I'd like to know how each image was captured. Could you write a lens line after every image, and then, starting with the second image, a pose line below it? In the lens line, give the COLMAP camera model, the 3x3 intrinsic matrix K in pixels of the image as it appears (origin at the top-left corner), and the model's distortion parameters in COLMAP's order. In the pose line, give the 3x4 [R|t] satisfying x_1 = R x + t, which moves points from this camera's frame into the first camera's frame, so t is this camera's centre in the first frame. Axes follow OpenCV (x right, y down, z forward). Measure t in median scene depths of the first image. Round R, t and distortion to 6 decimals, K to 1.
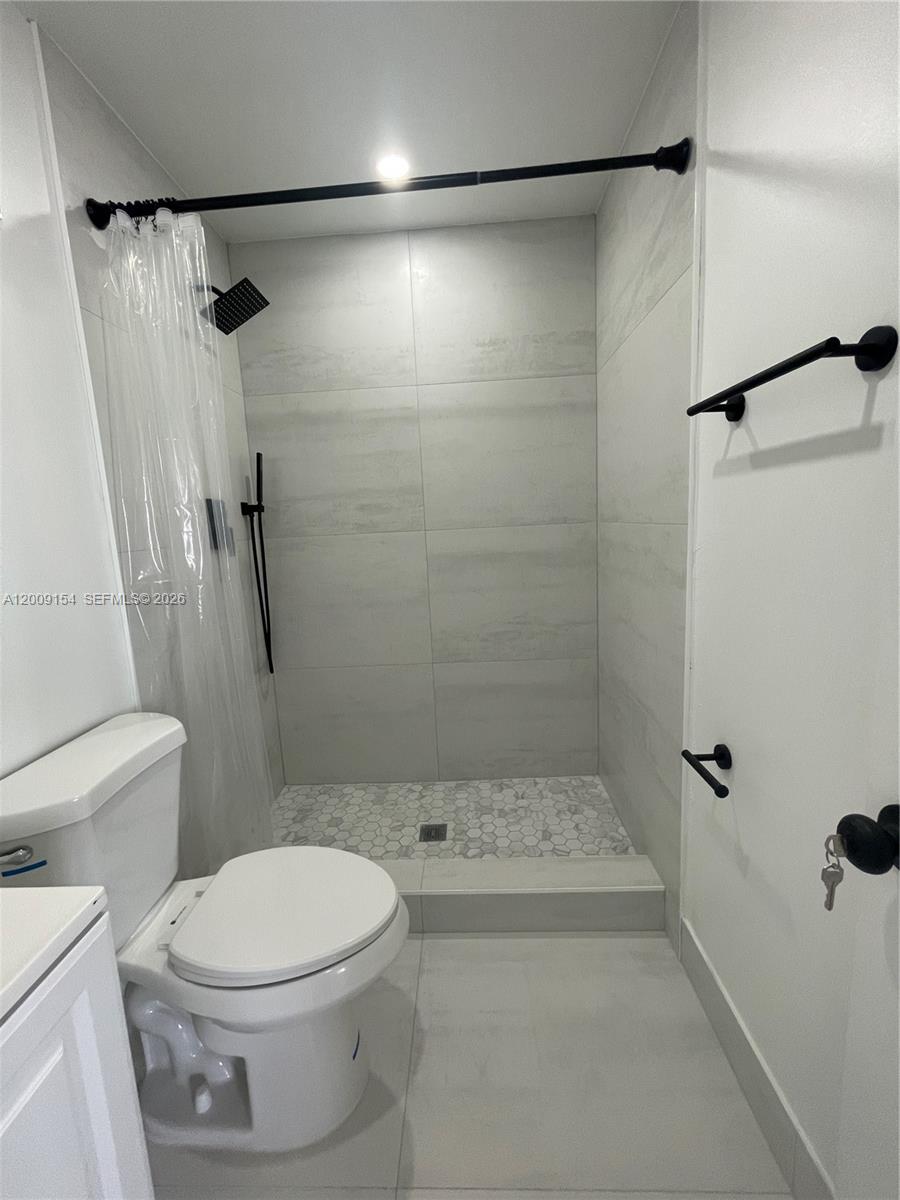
lens RADIAL K [[487.2, 0, 448.6], [0, 487.2, 591.4], [0, 0, 1]] dist [0.000745, 0.000010]
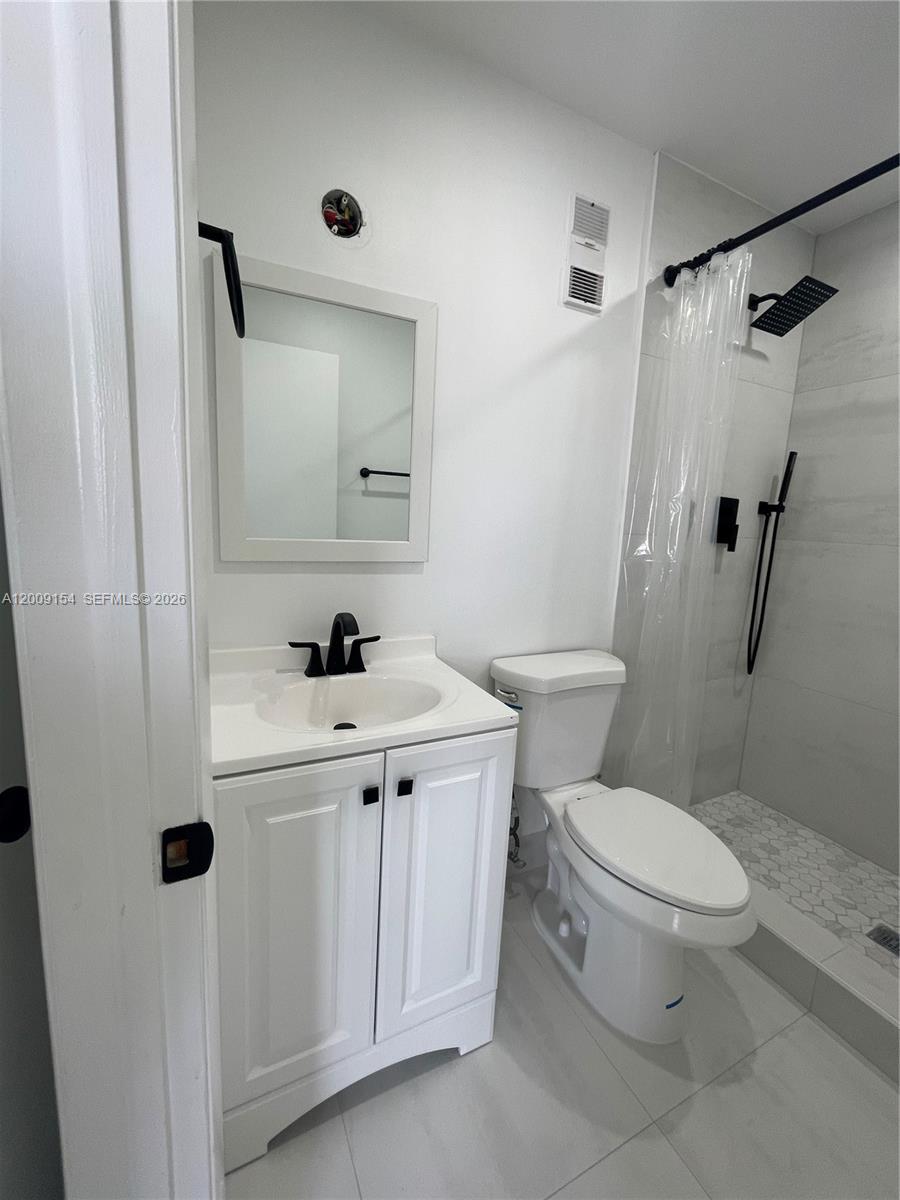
lens RADIAL K [[487.2, 0, 448.6], [0, 487.2, 591.4], [0, 0, 1]] dist [0.000745, 0.000010]
pose [[0.467478, 0.200035, -0.861075, 0.247100], [-0.195927, 0.973281, 0.119733, 0.007033], [0.862019, 0.112735, 0.494180, -0.053845]]
